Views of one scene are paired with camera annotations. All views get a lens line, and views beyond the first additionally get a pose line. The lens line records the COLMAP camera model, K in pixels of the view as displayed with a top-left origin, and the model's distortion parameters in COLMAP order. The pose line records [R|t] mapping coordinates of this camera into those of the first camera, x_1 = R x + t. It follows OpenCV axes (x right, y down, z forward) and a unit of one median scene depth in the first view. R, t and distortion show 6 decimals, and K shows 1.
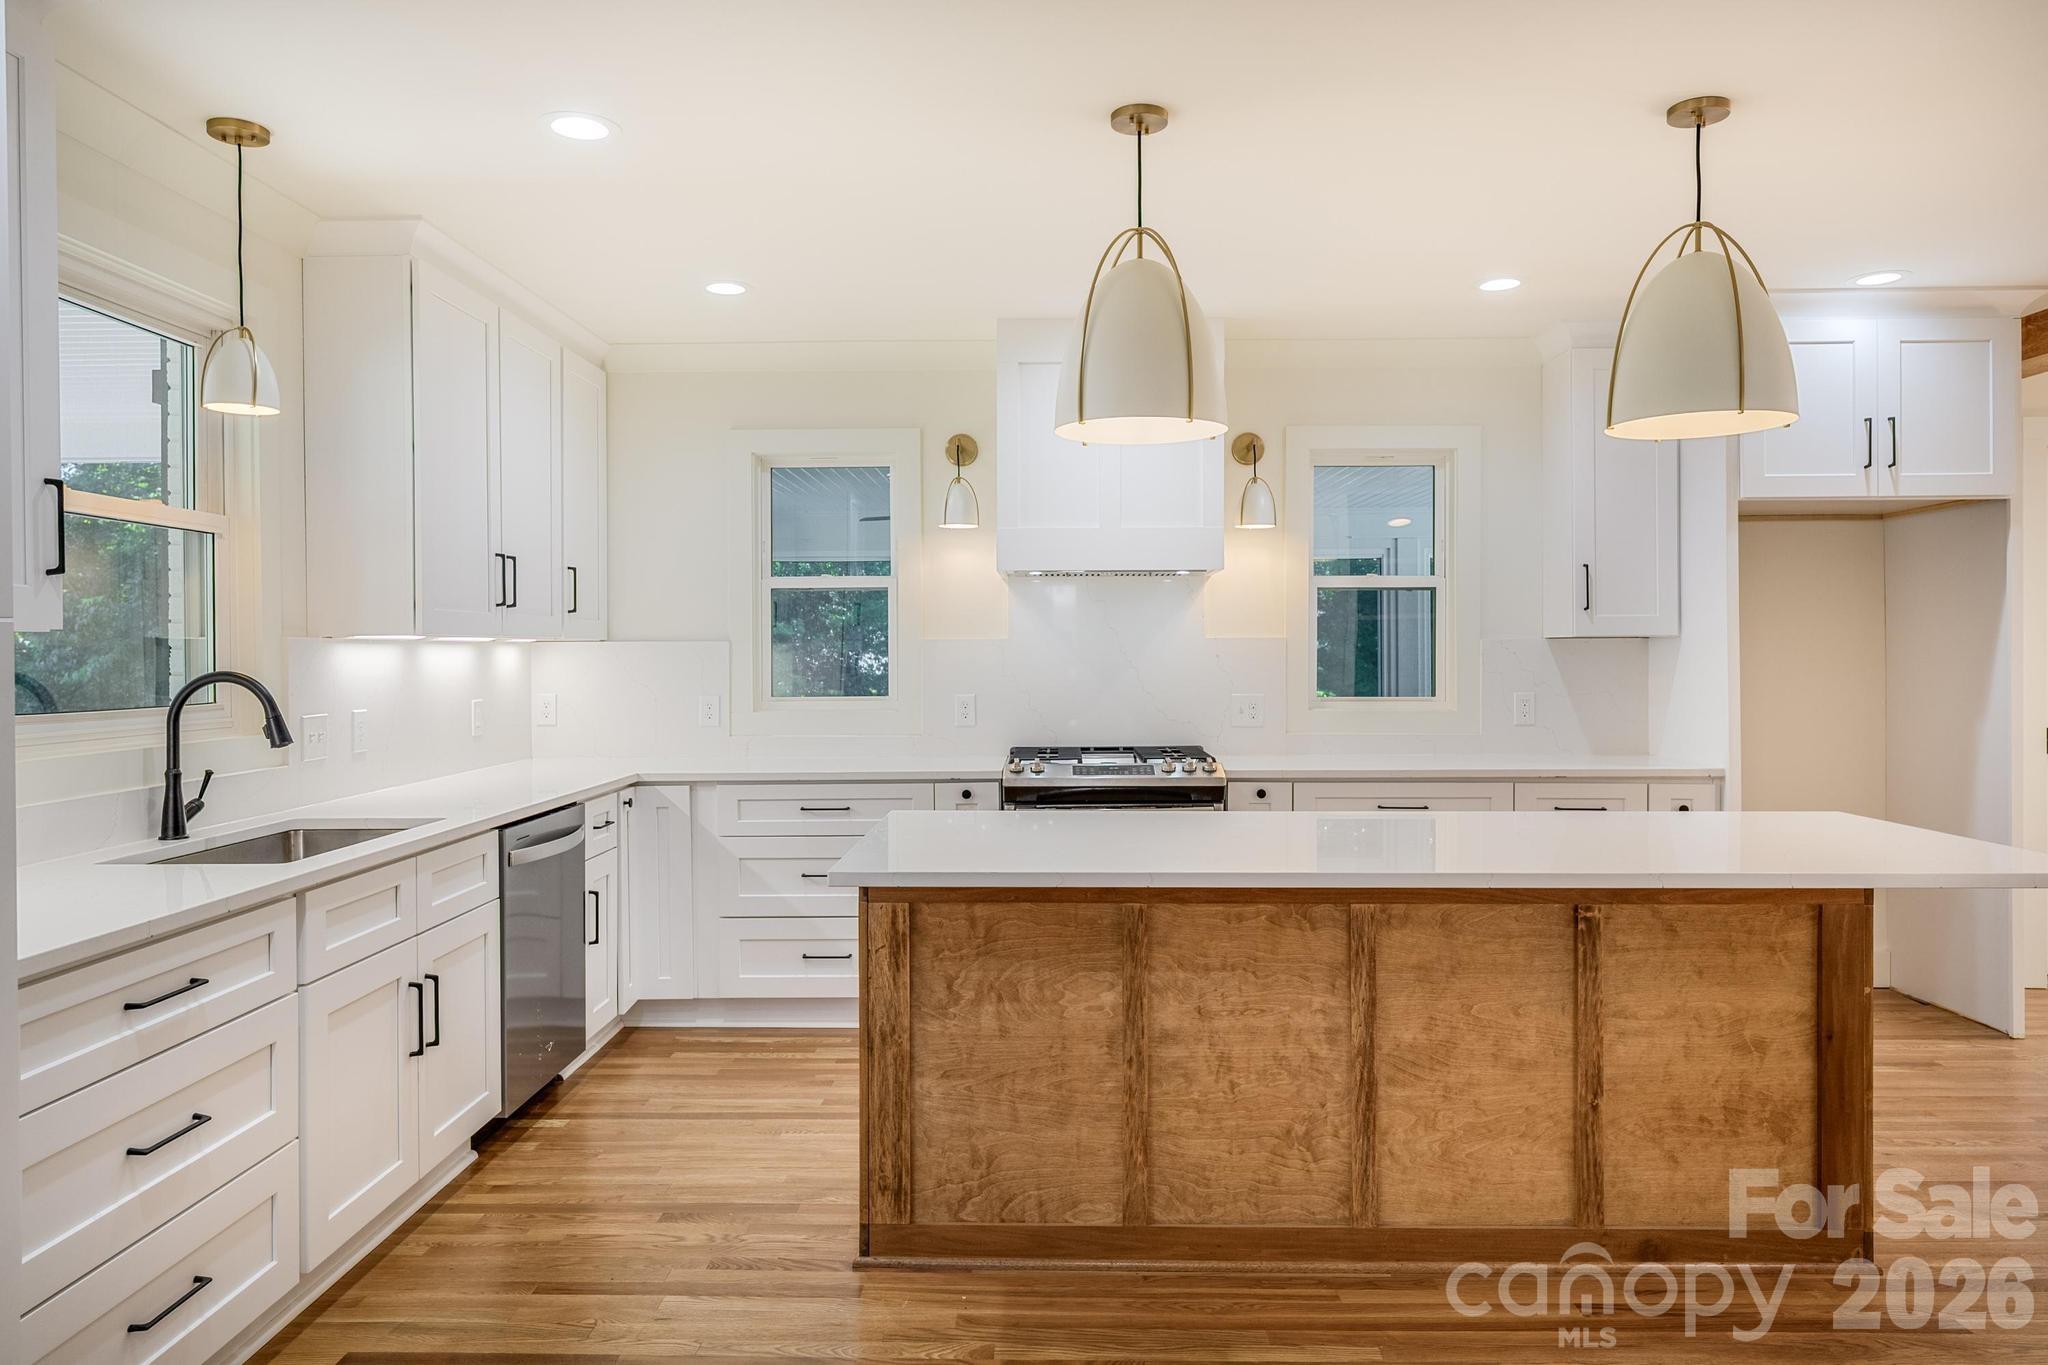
lens RADIAL K [[1318.8, 0, 1024.0], [0, 1318.8, 682.5], [0, 0, 1]] dist [0.004218, 0.000816]
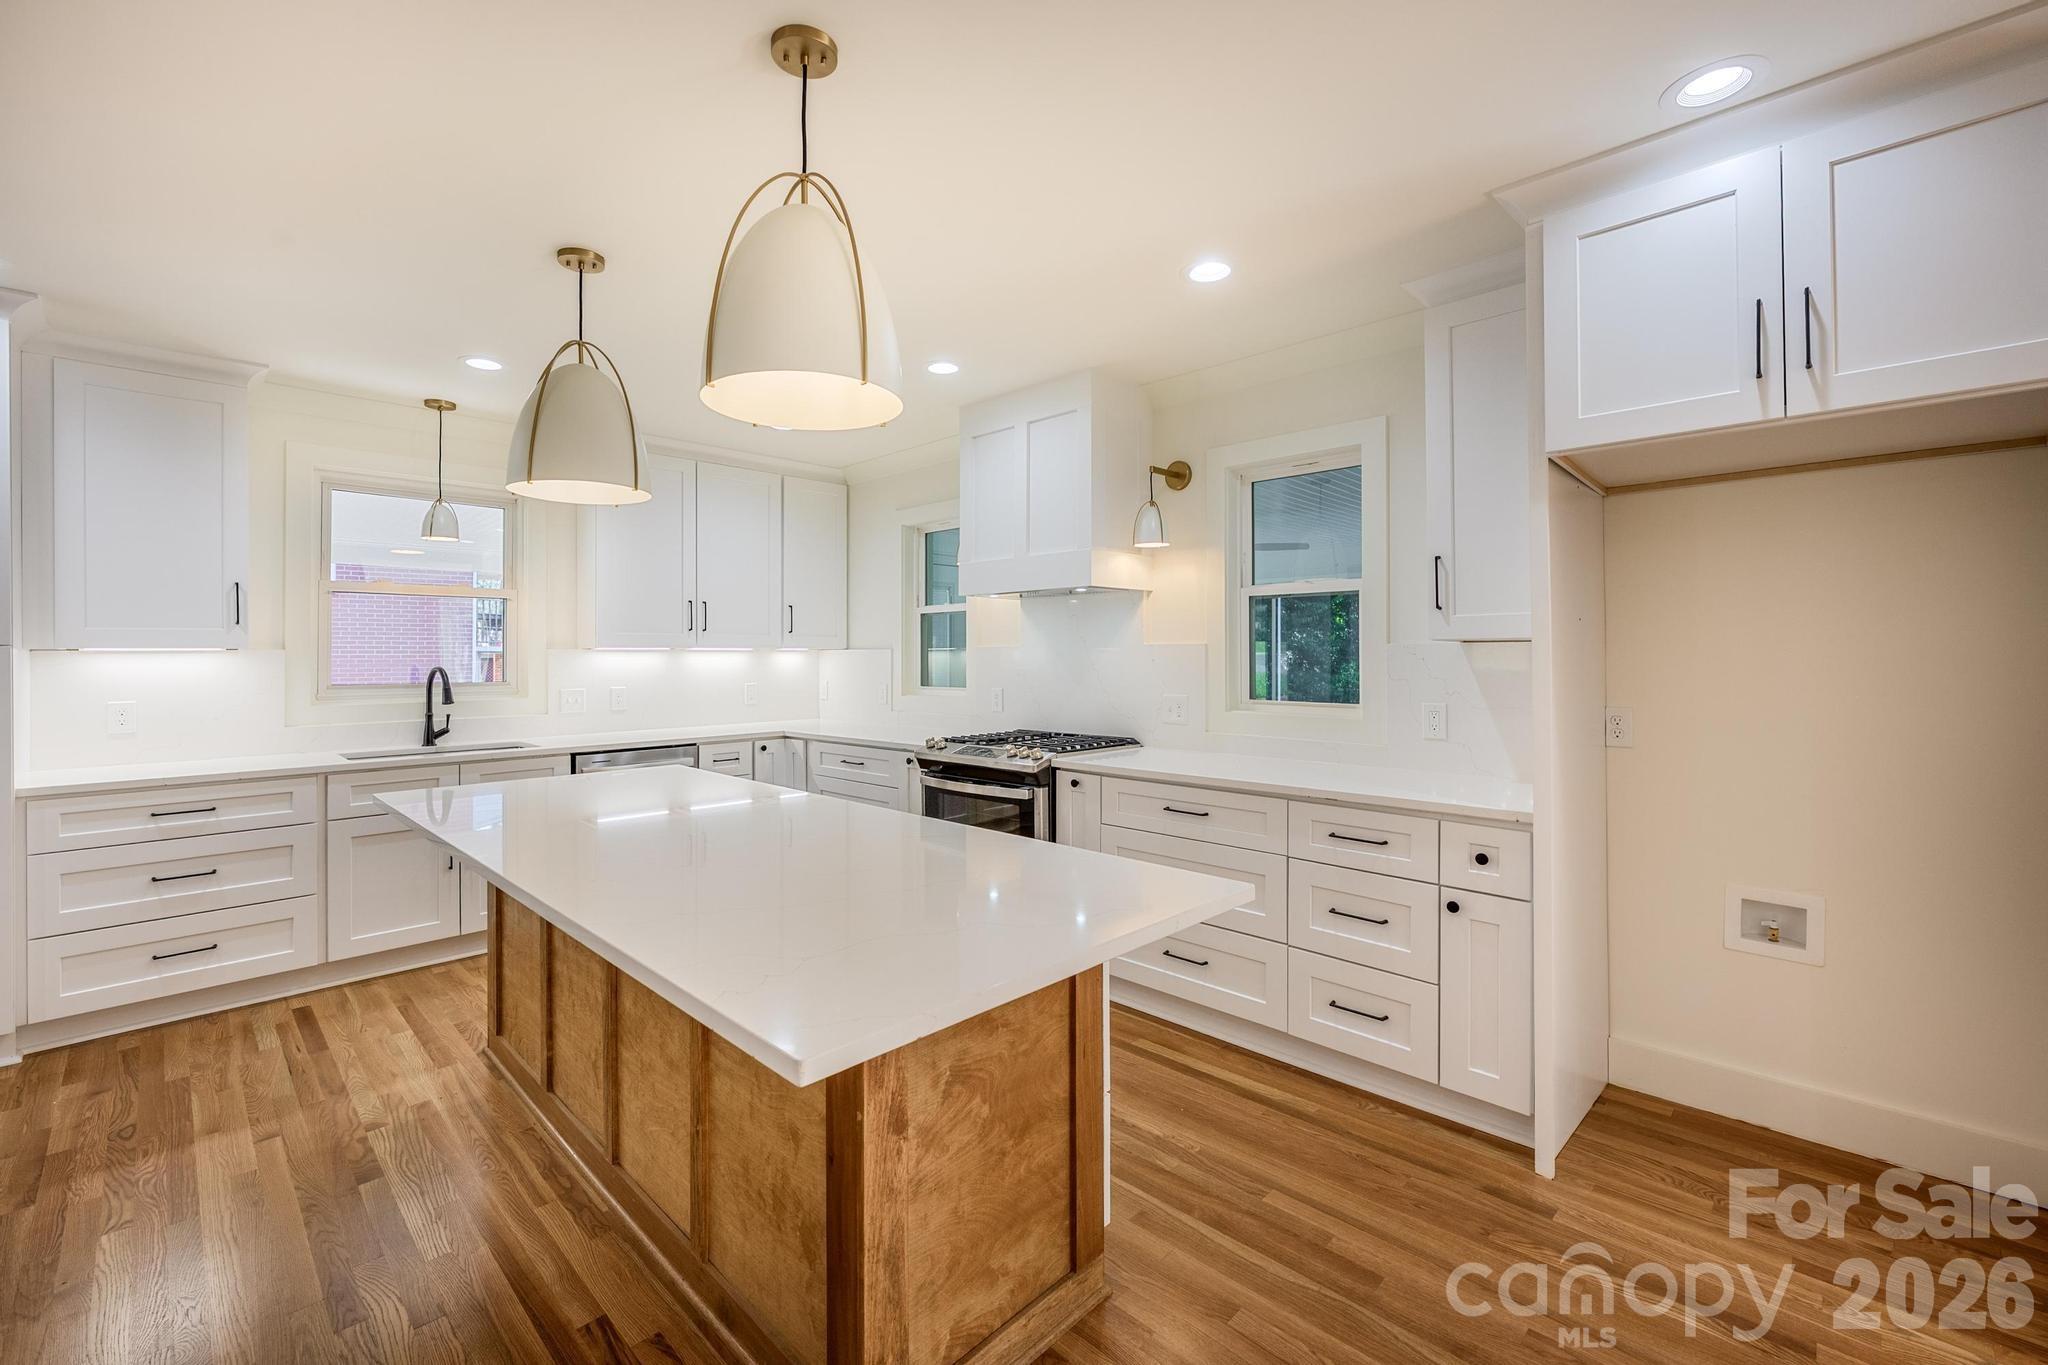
lens RADIAL K [[841.8, 0, 1027.7], [0, 841.8, 669.1], [0, 0, 1]] dist [-0.003037, -0.000294]
pose [[0.730975, 0.012229, -0.682295, 0.963403], [-0.015196, 0.999883, 0.001641, -0.021068], [0.682235, 0.009169, 0.731075, 0.669110]]
